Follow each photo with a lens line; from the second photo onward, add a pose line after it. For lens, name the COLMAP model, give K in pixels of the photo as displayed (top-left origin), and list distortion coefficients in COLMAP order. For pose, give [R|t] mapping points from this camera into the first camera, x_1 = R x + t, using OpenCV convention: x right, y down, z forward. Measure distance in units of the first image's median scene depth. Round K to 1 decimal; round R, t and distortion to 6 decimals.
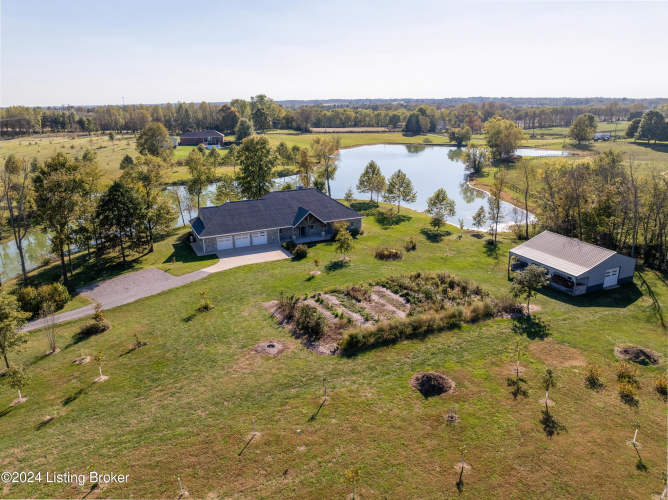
lens RADIAL K [[470.6, 0, 330.6], [0, 470.6, 251.8], [0, 0, 1]] dist [-0.036561, -0.003019]
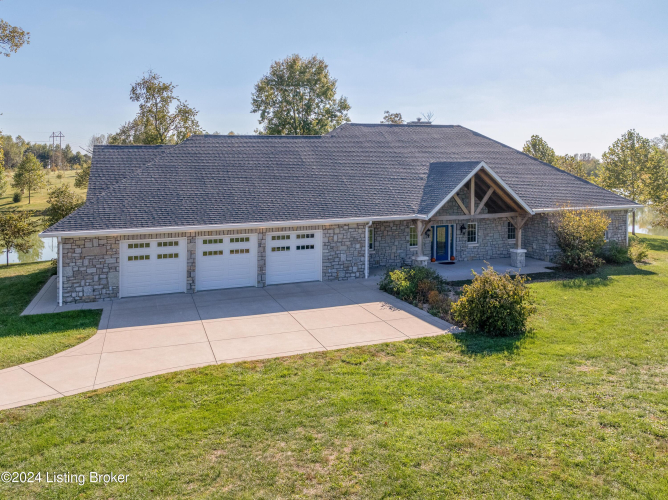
lens RADIAL K [[516.8, 0, 335.5], [0, 516.8, 150.3], [0, 0, 1]] dist [-0.024176, -0.005256]
pose [[0.996437, 0.004862, -0.084200, -0.109605], [-0.033943, 0.937039, -0.347571, 0.015591], [0.077208, 0.349191, 0.933865, 0.746626]]
